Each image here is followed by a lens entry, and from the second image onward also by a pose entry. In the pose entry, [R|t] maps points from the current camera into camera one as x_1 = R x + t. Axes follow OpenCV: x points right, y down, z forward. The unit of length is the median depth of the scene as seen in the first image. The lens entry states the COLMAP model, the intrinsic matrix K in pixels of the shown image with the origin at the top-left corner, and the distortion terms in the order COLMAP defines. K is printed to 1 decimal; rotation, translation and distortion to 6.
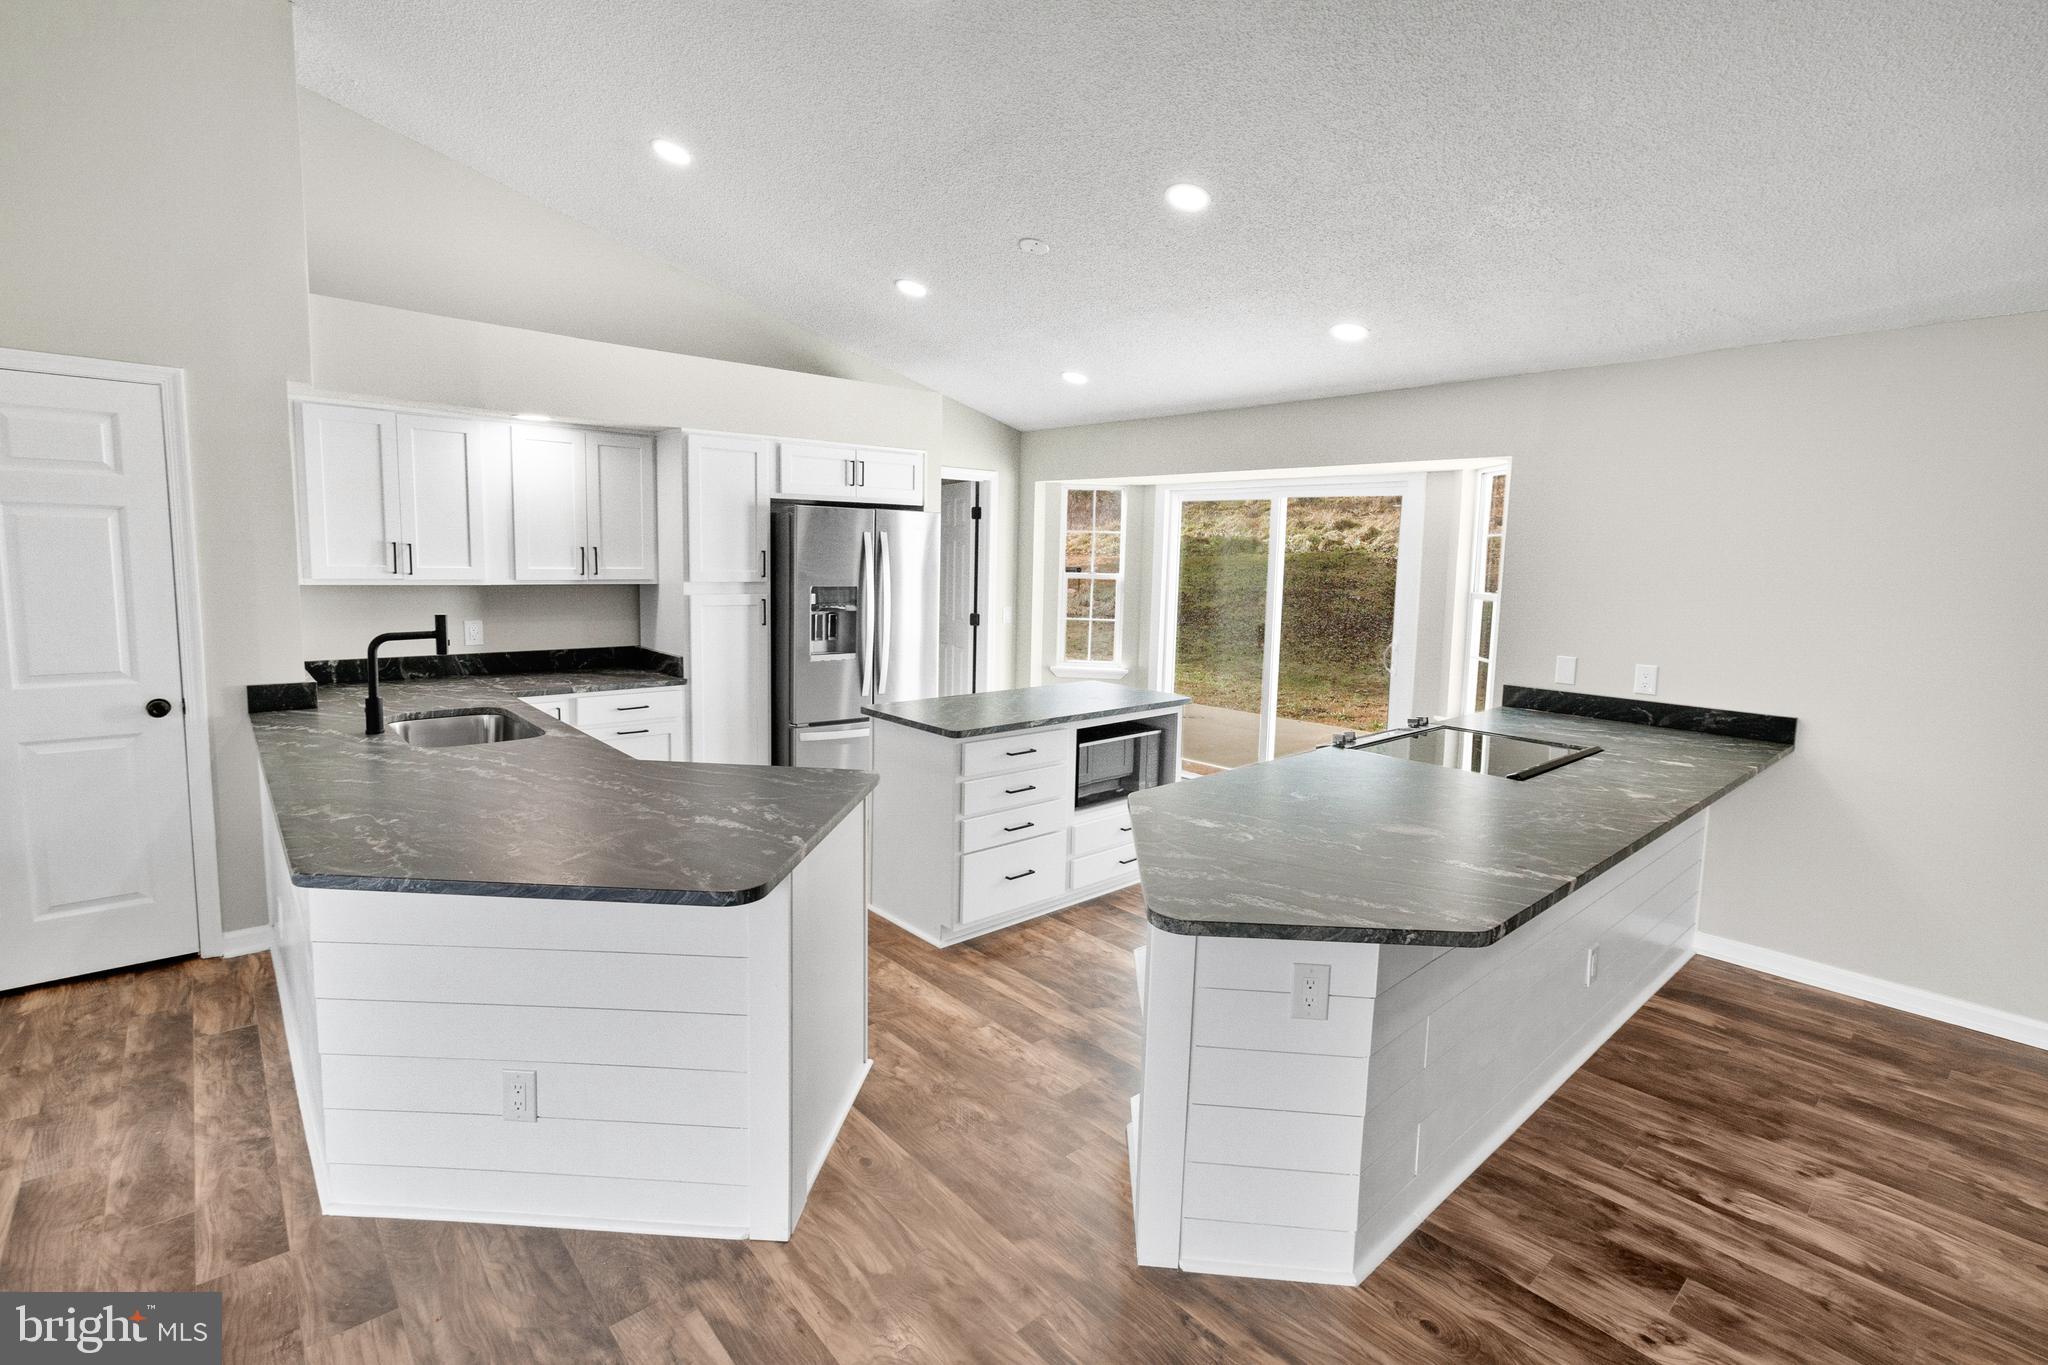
lens RADIAL K [[939.5, 0, 1028.8], [0, 939.5, 651.6], [0, 0, 1]] dist [0.000647, 0.000267]
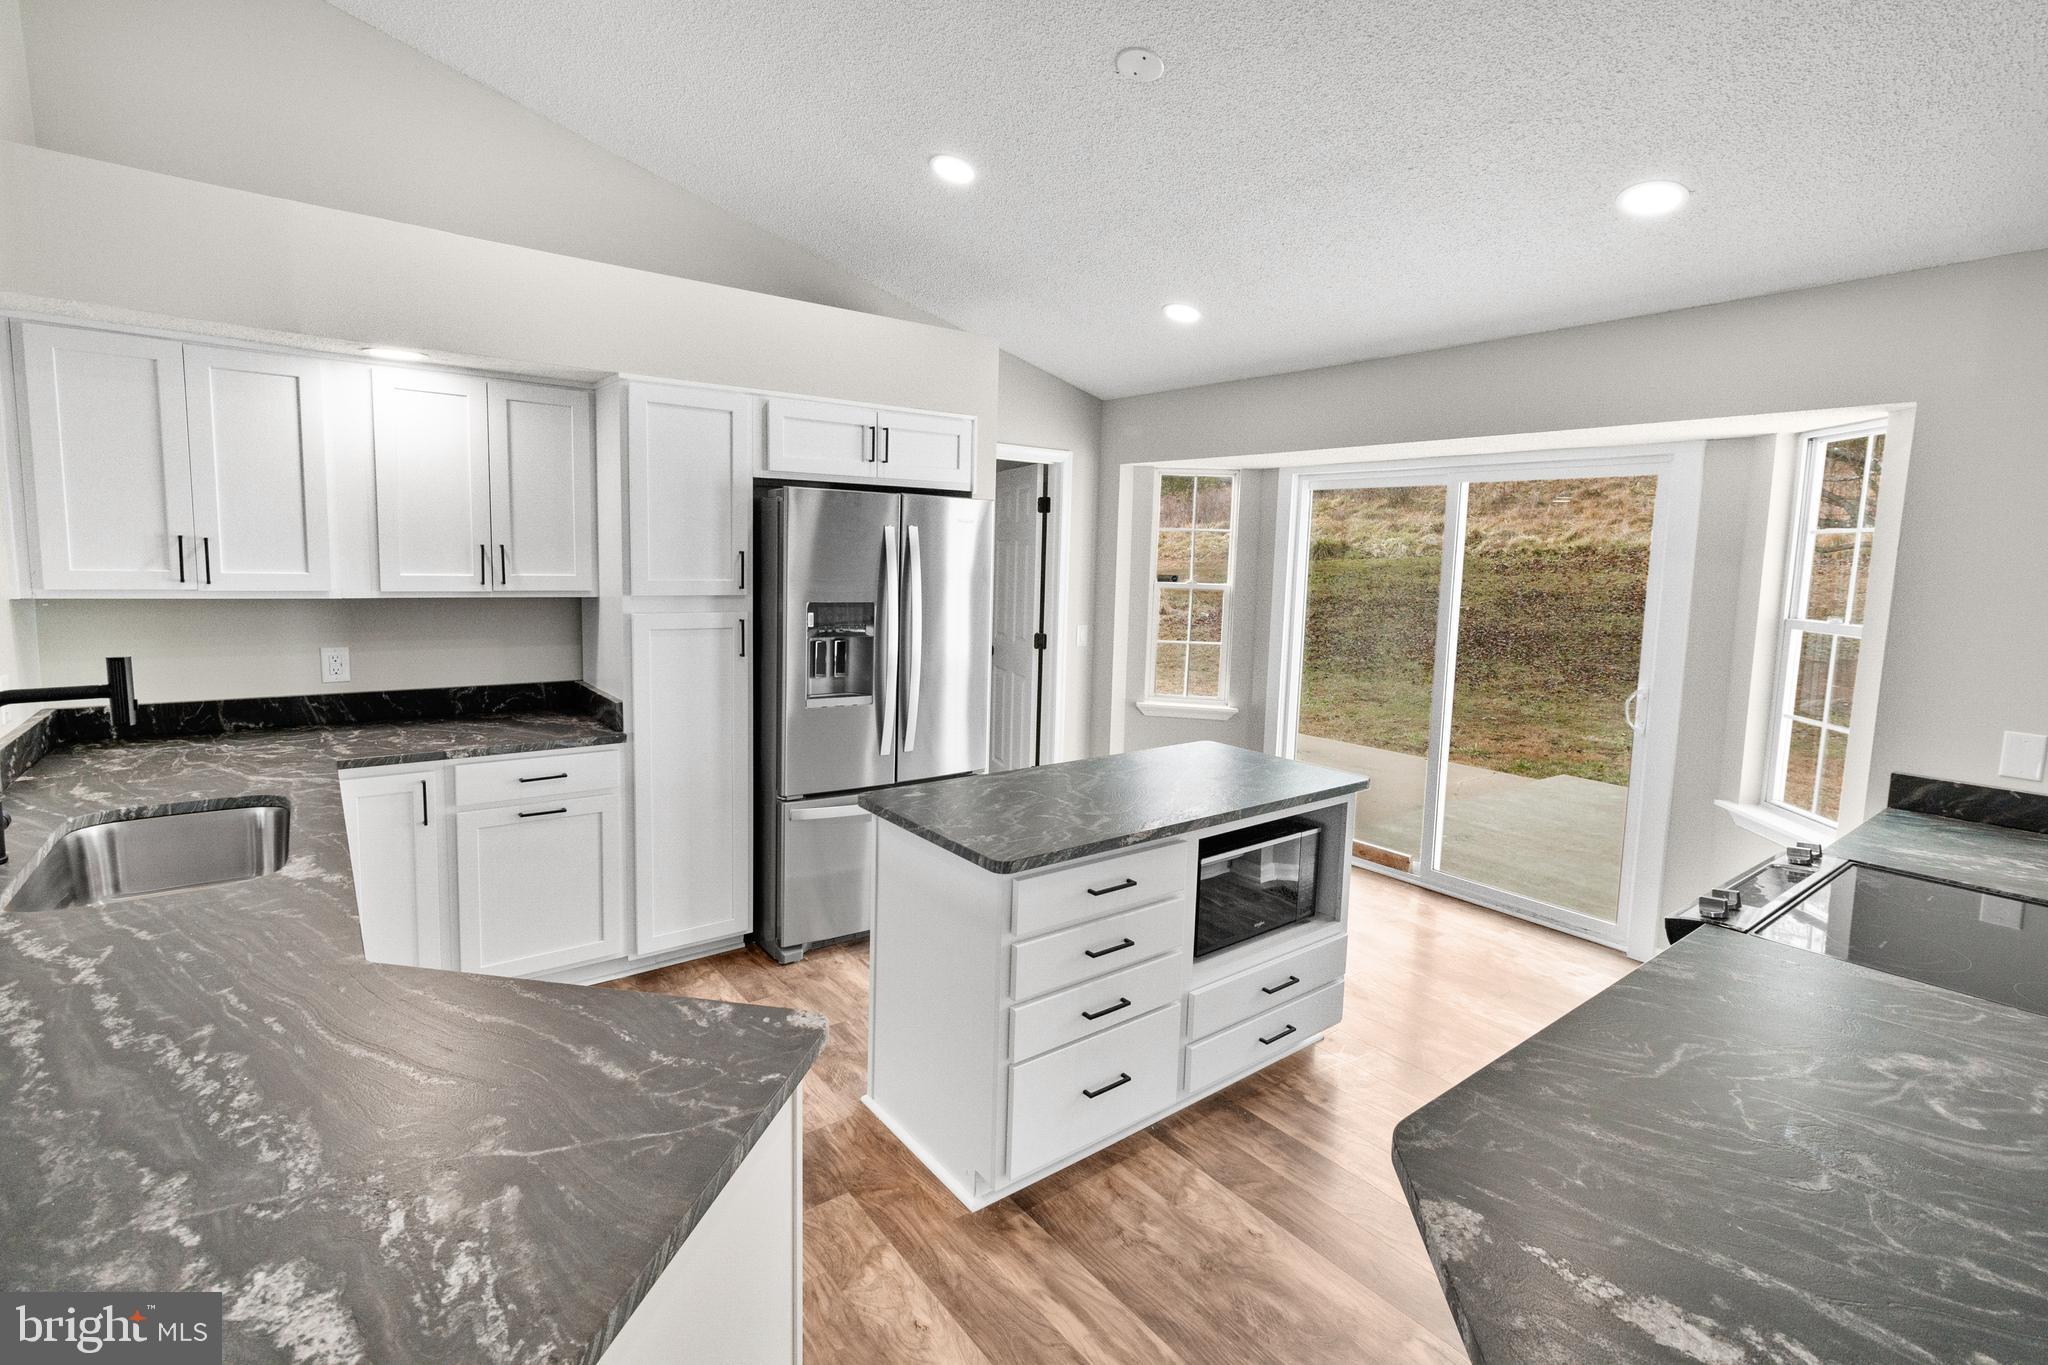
lens RADIAL K [[939.5, 0, 1028.8], [0, 939.5, 651.6], [0, 0, 1]] dist [0.000647, 0.000267]
pose [[0.997352, 0.012265, -0.071685, -0.015356], [-0.012528, 0.999916, -0.003222, -0.031863], [0.071640, 0.004111, 0.997422, 0.307248]]
